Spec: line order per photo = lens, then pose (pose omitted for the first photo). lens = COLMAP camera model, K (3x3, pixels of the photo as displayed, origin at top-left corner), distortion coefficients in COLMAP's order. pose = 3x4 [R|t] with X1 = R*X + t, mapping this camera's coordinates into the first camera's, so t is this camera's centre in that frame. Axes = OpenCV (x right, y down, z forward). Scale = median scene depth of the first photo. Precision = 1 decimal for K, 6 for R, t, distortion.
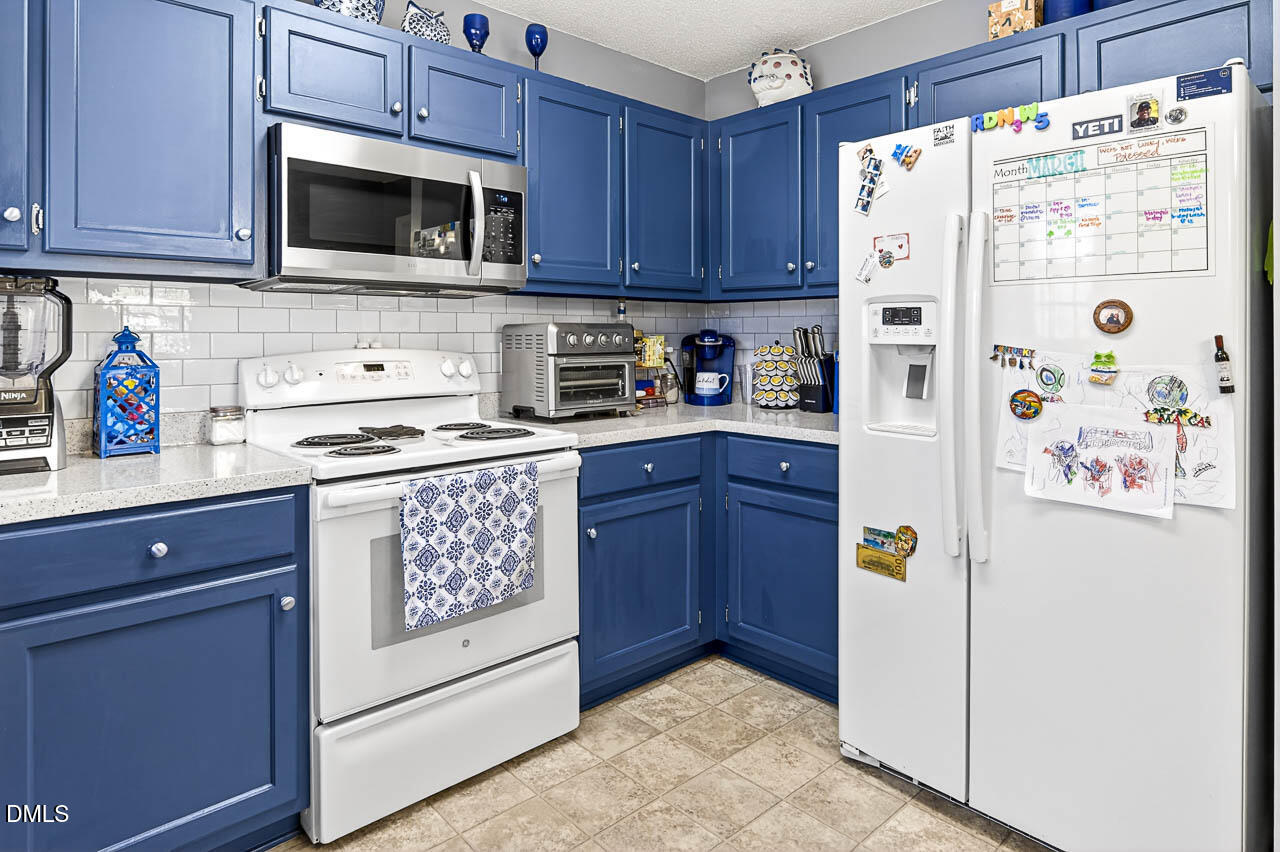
lens RADIAL K [[747.2, 0, 646.4], [0, 747.2, 339.2], [0, 0, 1]] dist [0.002233, -0.002372]
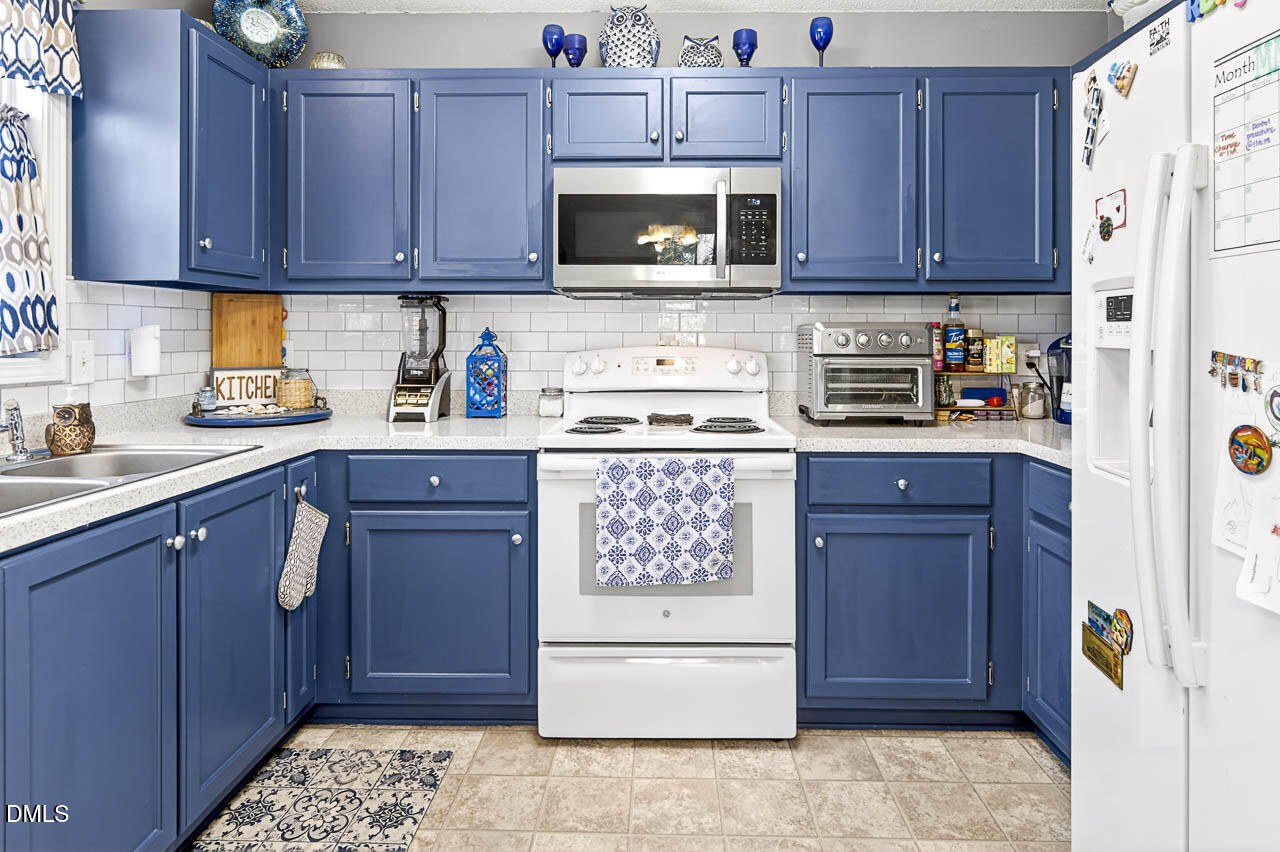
lens RADIAL K [[747.2, 0, 652.1], [0, 747.2, 336.9], [0, 0, 1]] dist [0.002233, -0.002372]
pose [[0.717459, 0.004752, -0.696585, 0.498841], [-0.007024, 0.999975, -0.000413, -0.000859], [0.696565, 0.005190, 0.717474, 0.189390]]
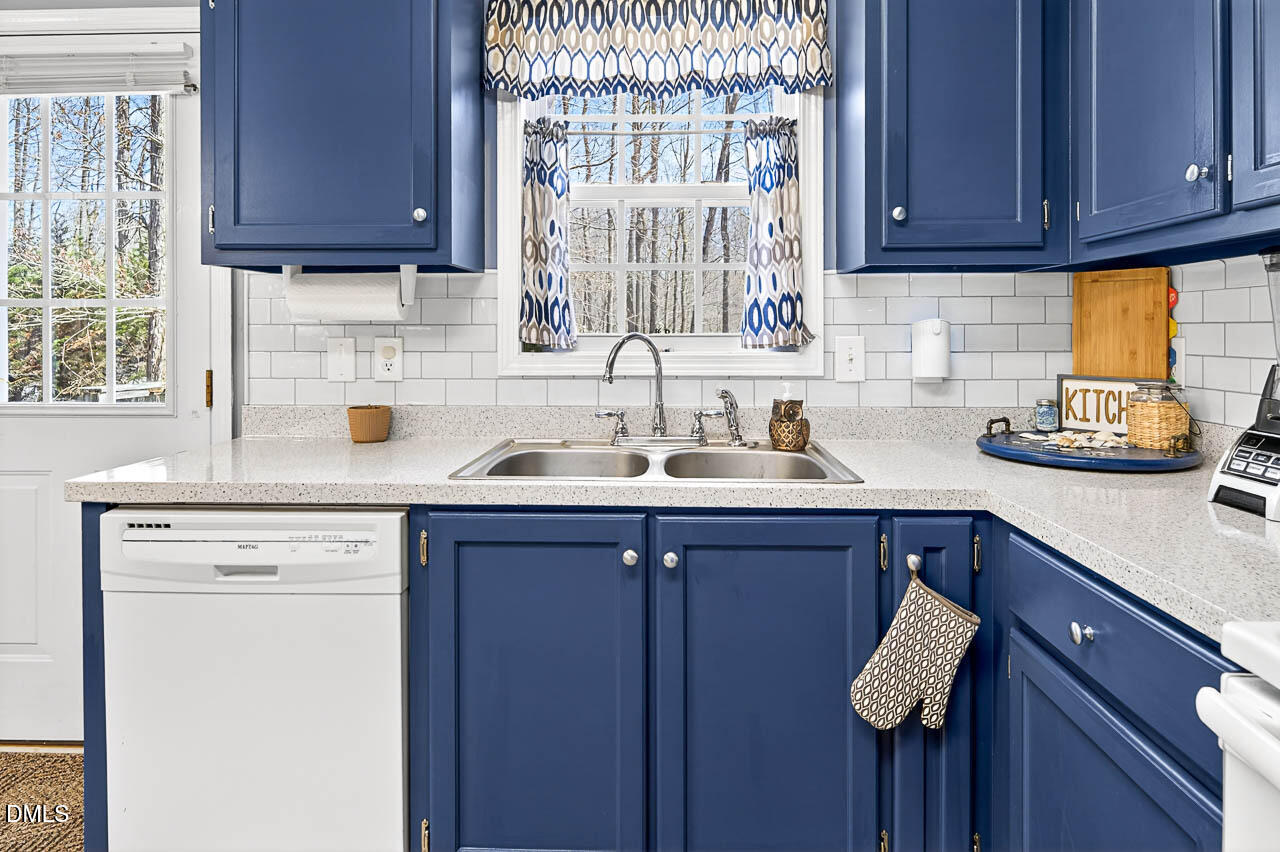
lens RADIAL K [[747.2, 0, 646.8], [0, 747.2, 333.8], [0, 0, 1]] dist [0.002233, -0.002372]
pose [[-0.713720, 0.004796, -0.700414, 0.088496], [-0.002588, 0.999952, 0.009484, -0.002594], [0.700426, 0.008582, -0.713673, 0.916641]]
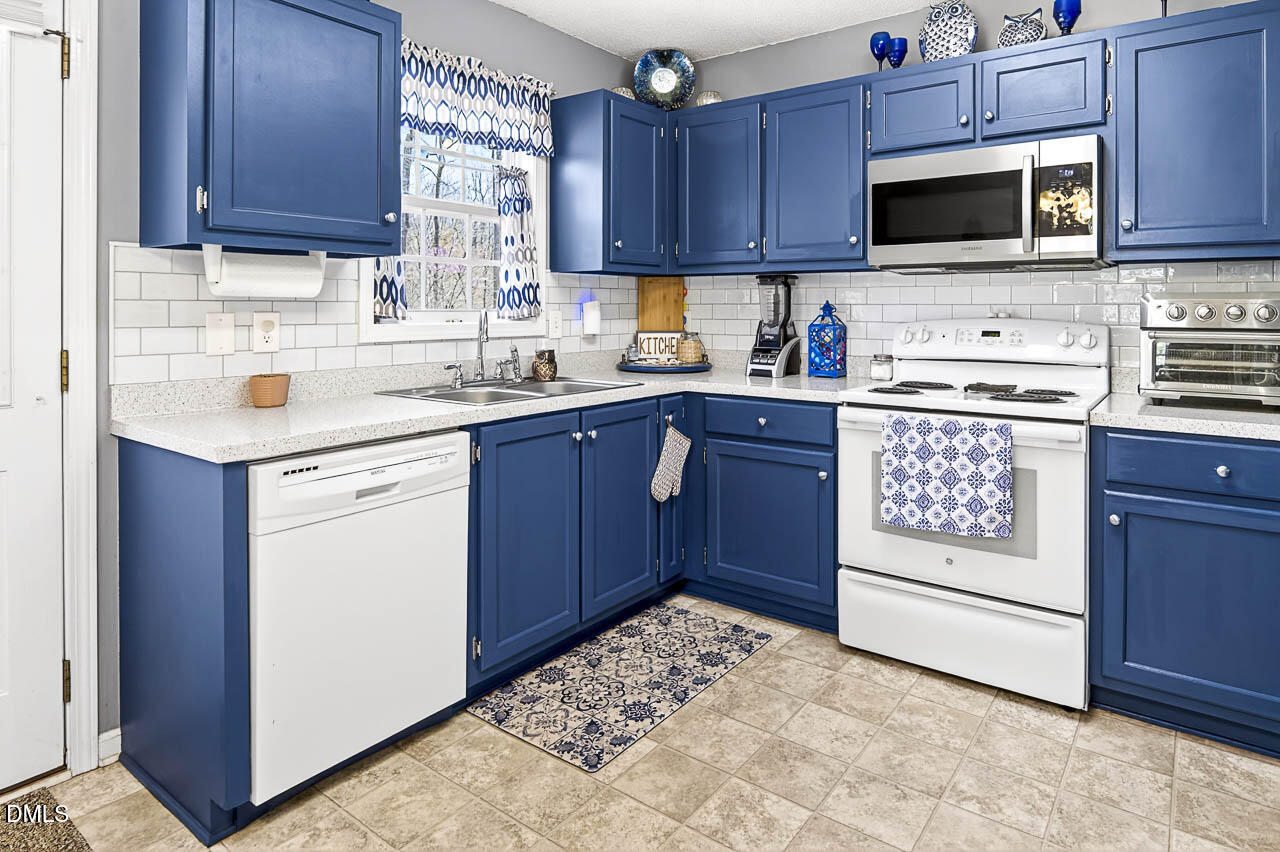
lens RADIAL K [[747.2, 0, 644.7], [0, 747.2, 315.7], [0, 0, 1]] dist [0.002233, -0.002372]
pose [[0.168909, 0.012898, -0.985547, 0.845127], [-0.008092, 0.999899, 0.011699, -0.000071], [0.985598, 0.005999, 0.168997, 0.302329]]
